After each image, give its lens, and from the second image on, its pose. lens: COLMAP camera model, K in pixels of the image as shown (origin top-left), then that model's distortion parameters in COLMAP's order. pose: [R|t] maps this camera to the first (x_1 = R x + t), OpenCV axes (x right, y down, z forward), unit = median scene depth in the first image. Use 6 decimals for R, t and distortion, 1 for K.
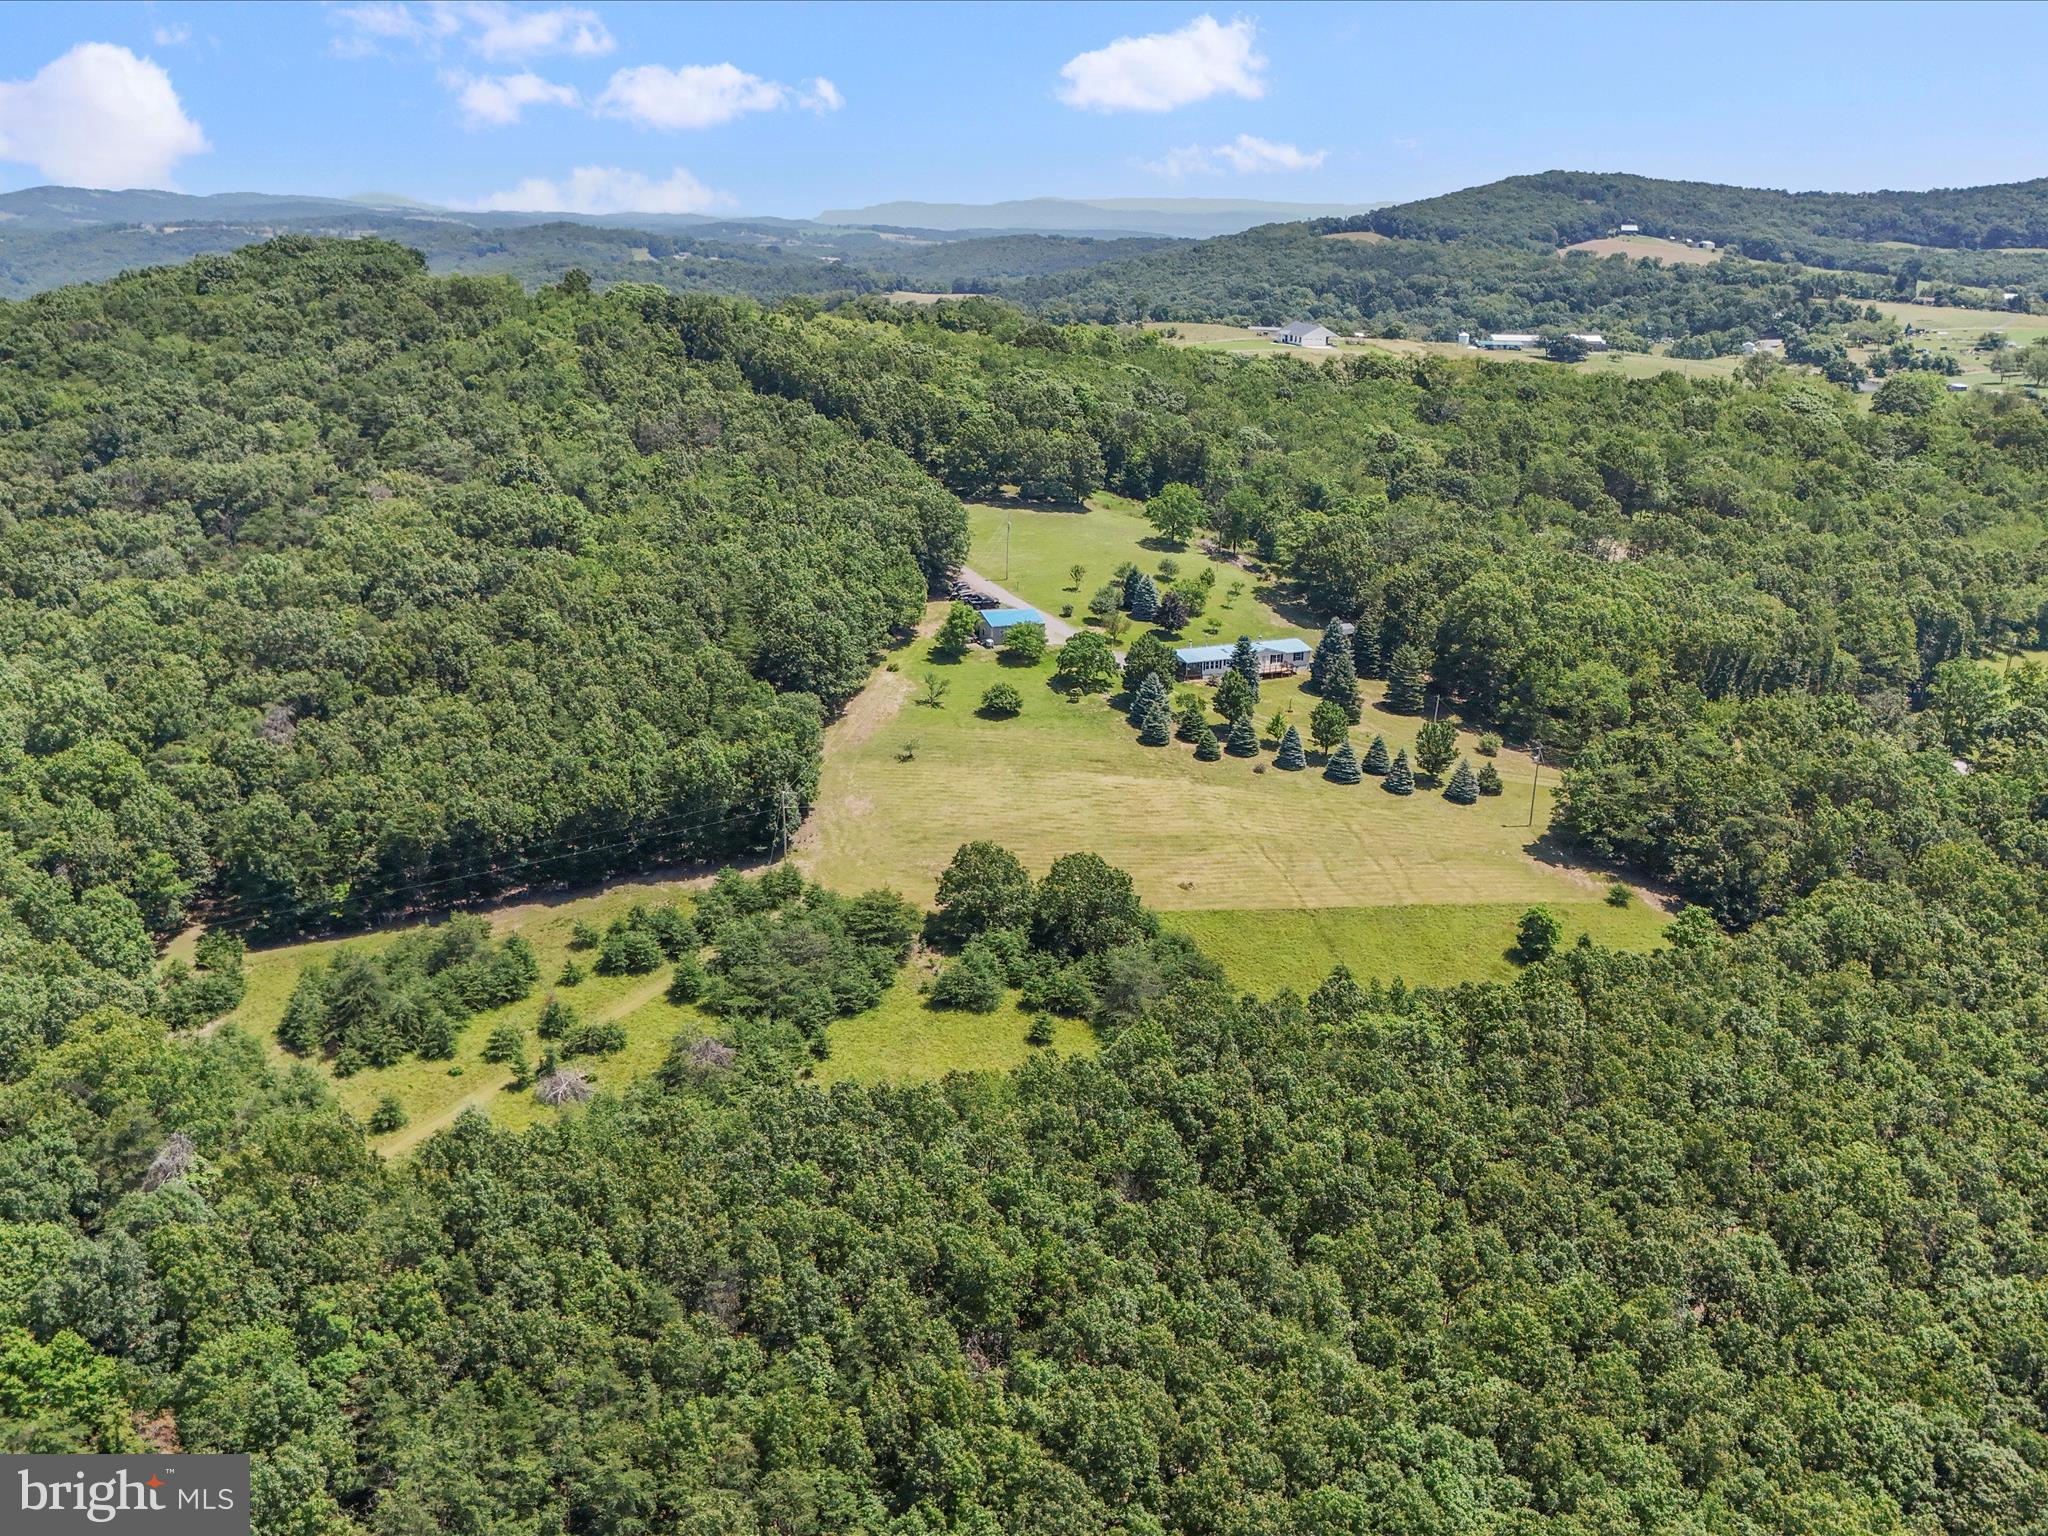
lens RADIAL K [[1976.1, 0, 1031.5], [0, 1976.1, 802.3], [0, 0, 1]] dist [0.072071, -0.087944]
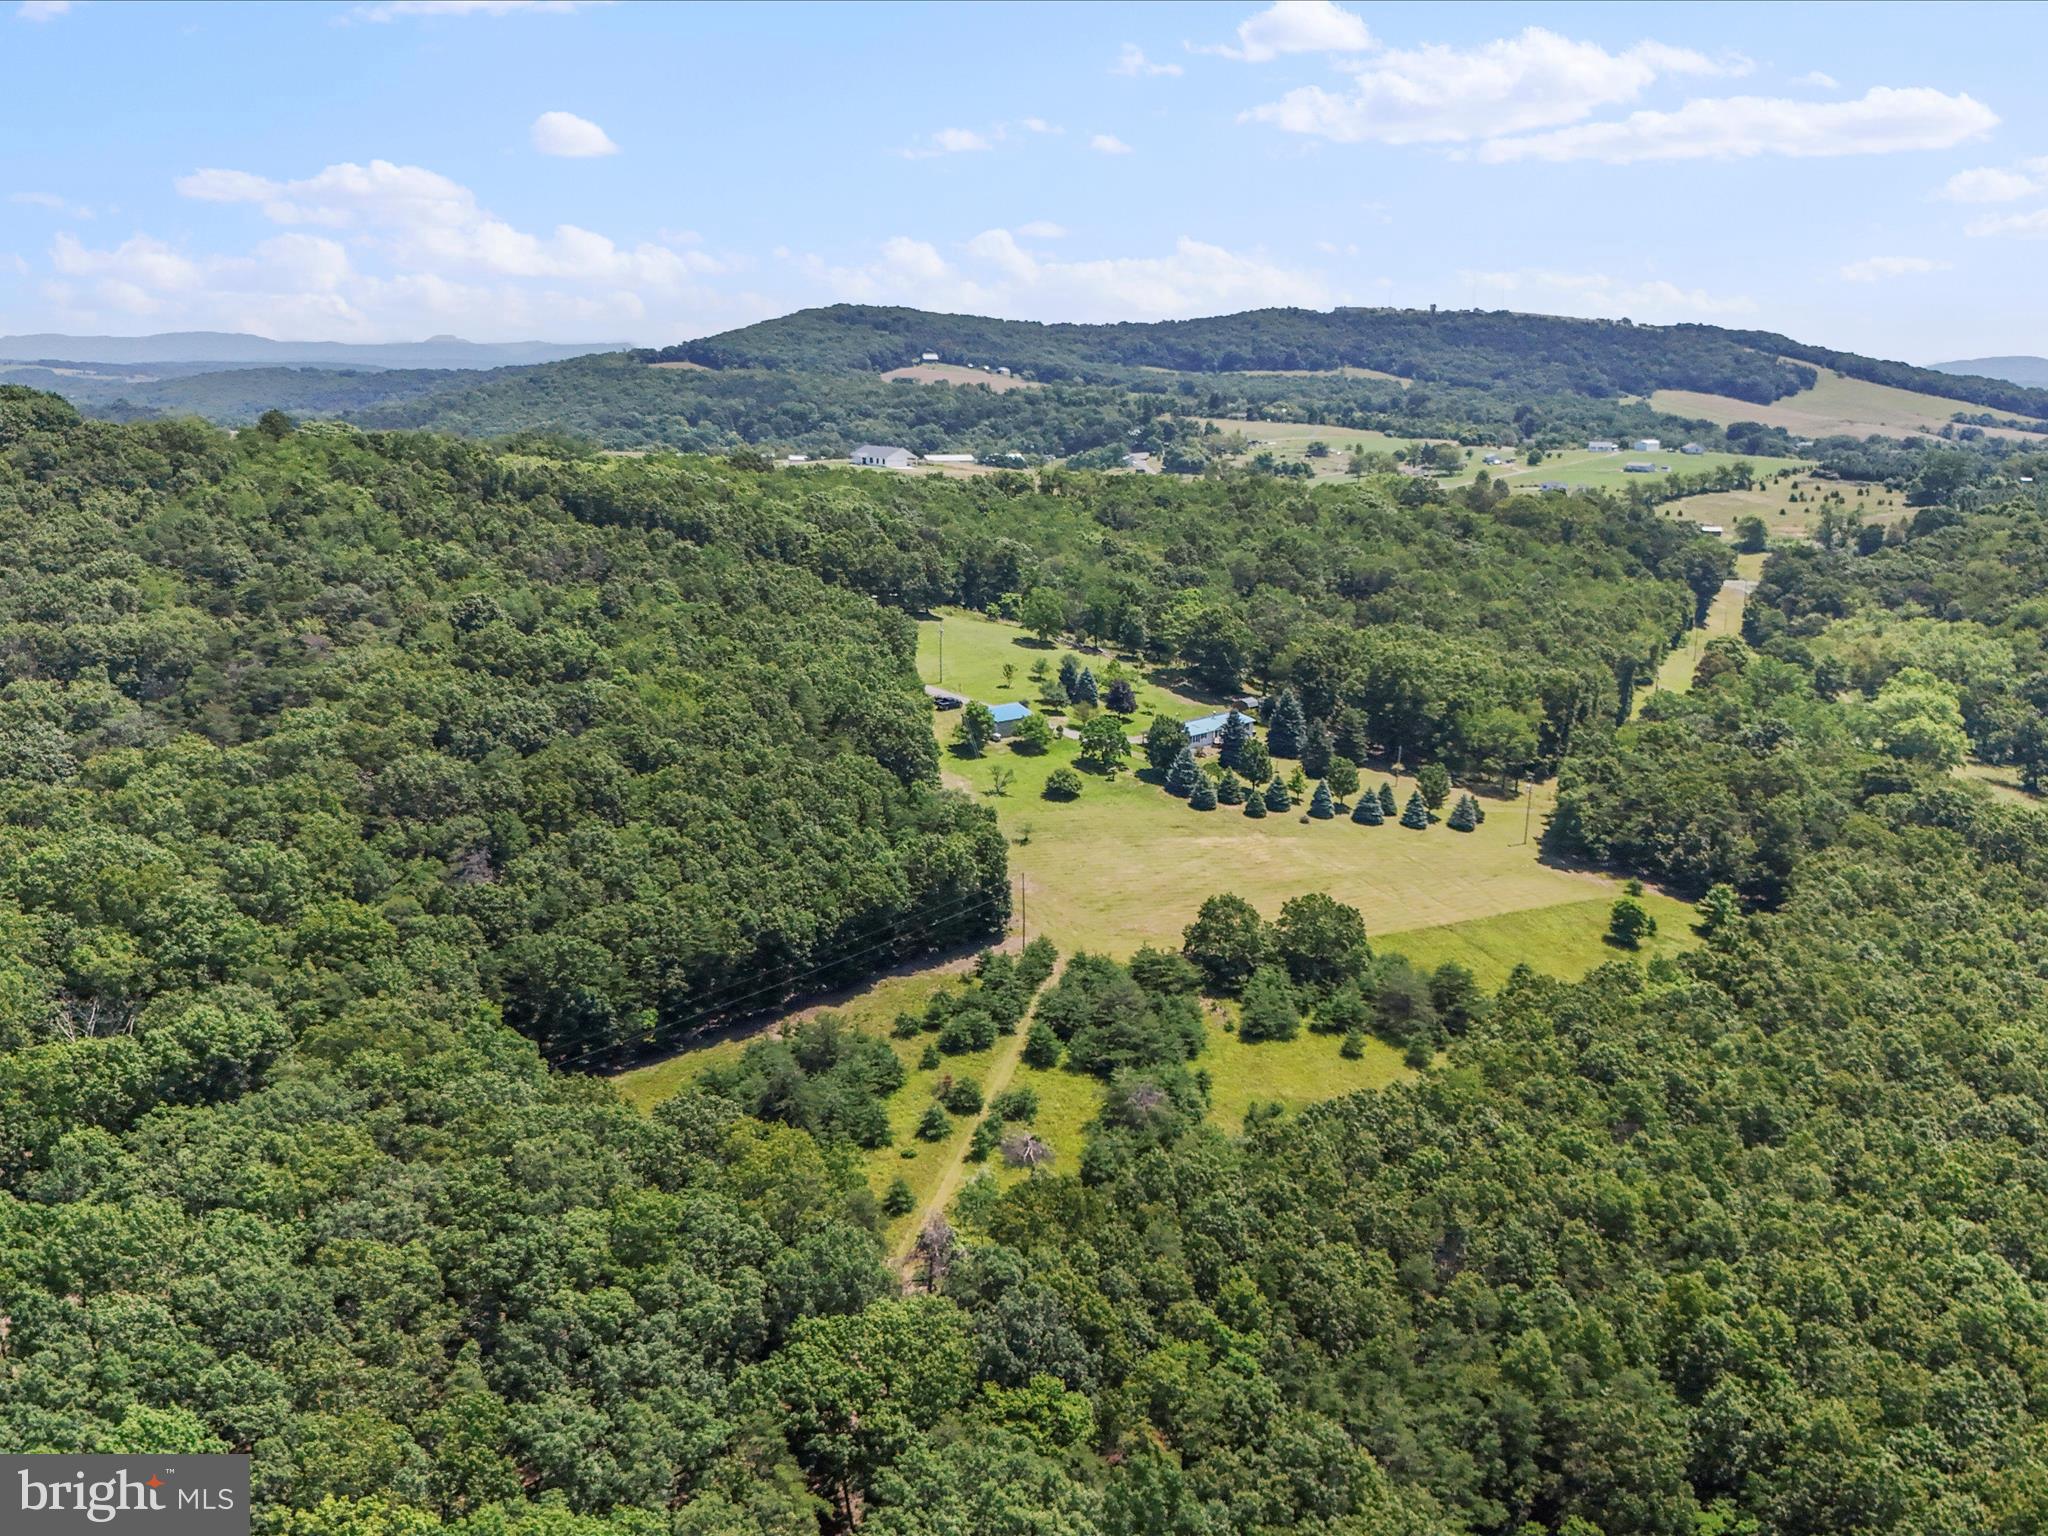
lens RADIAL K [[2003.7, 0, 1024.0], [0, 2003.7, 768.0], [0, 0, 1]] dist [0.117441, -0.272340]
pose [[0.926847, -0.089741, 0.364555, -0.441601], [0.118689, 0.991251, -0.057744, 0.001021], [-0.356184, 0.096789, 0.929390, -0.021794]]
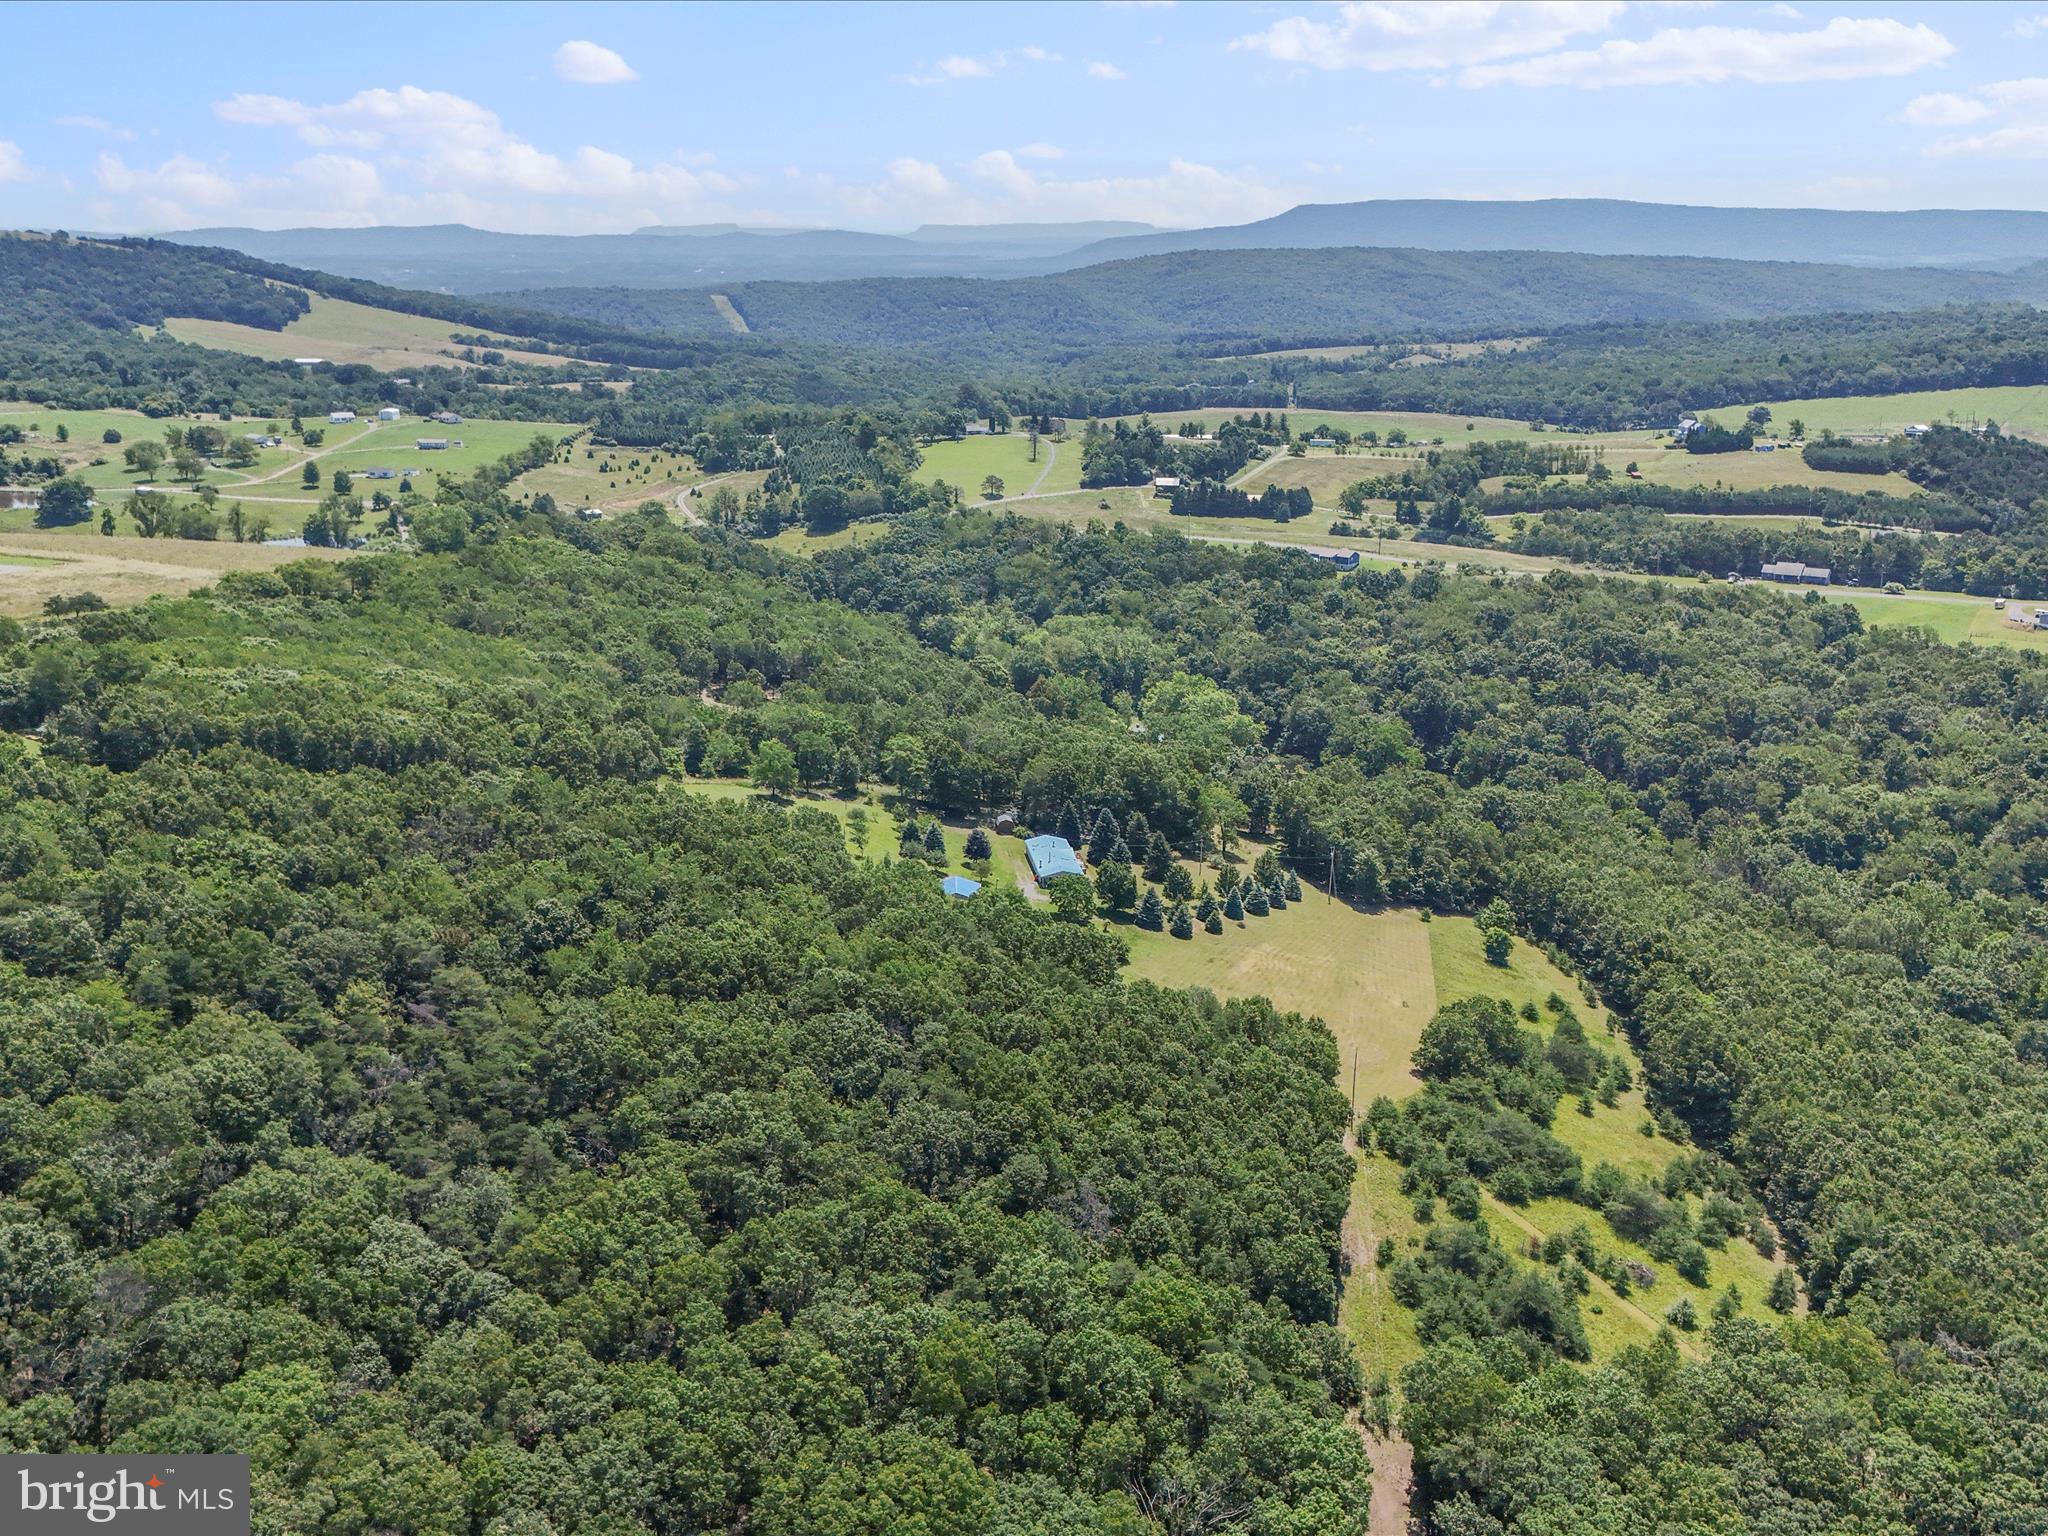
lens RADIAL K [[2003.7, 0, 1024.0], [0, 2003.7, 768.0], [0, 0, 1]] dist [0.117441, -0.272340]
pose [[0.354832, -0.257914, 0.898652, -1.109660], [0.265245, 0.949473, 0.167768, -0.375936], [-0.896515, 0.178833, 0.405313, 0.542628]]
